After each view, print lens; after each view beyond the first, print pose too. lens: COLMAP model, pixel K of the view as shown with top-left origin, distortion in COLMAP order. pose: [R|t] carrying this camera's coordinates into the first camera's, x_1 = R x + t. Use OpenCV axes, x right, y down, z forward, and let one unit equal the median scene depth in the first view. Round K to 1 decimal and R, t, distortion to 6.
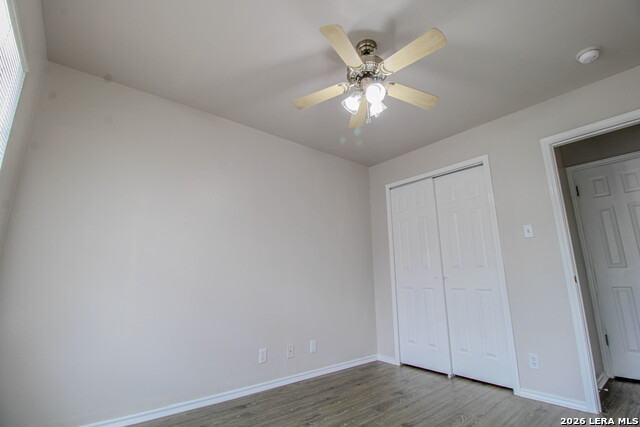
lens RADIAL K [[295.8, 0, 315.8], [0, 295.8, 211.5], [0, 0, 1]] dist [-0.008685, -0.008092]
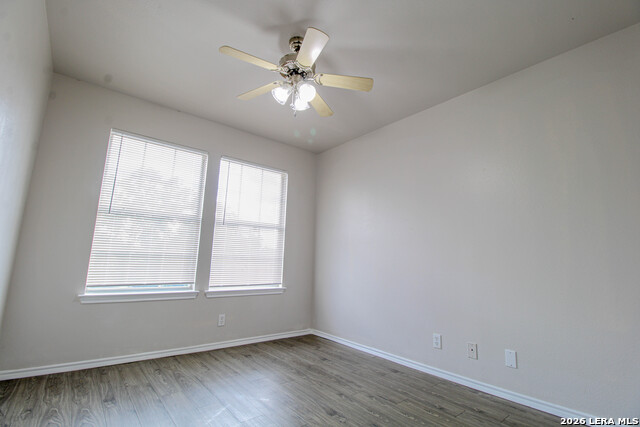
lens RADIAL K [[295.8, 0, 324.3], [0, 295.8, 212.2], [0, 0, 1]] dist [-0.008685, -0.008092]
pose [[0.000393, -0.152987, -0.988228, 0.932797], [0.199282, 0.968419, -0.149841, 0.172711], [0.979942, -0.196877, 0.030868, 0.777190]]
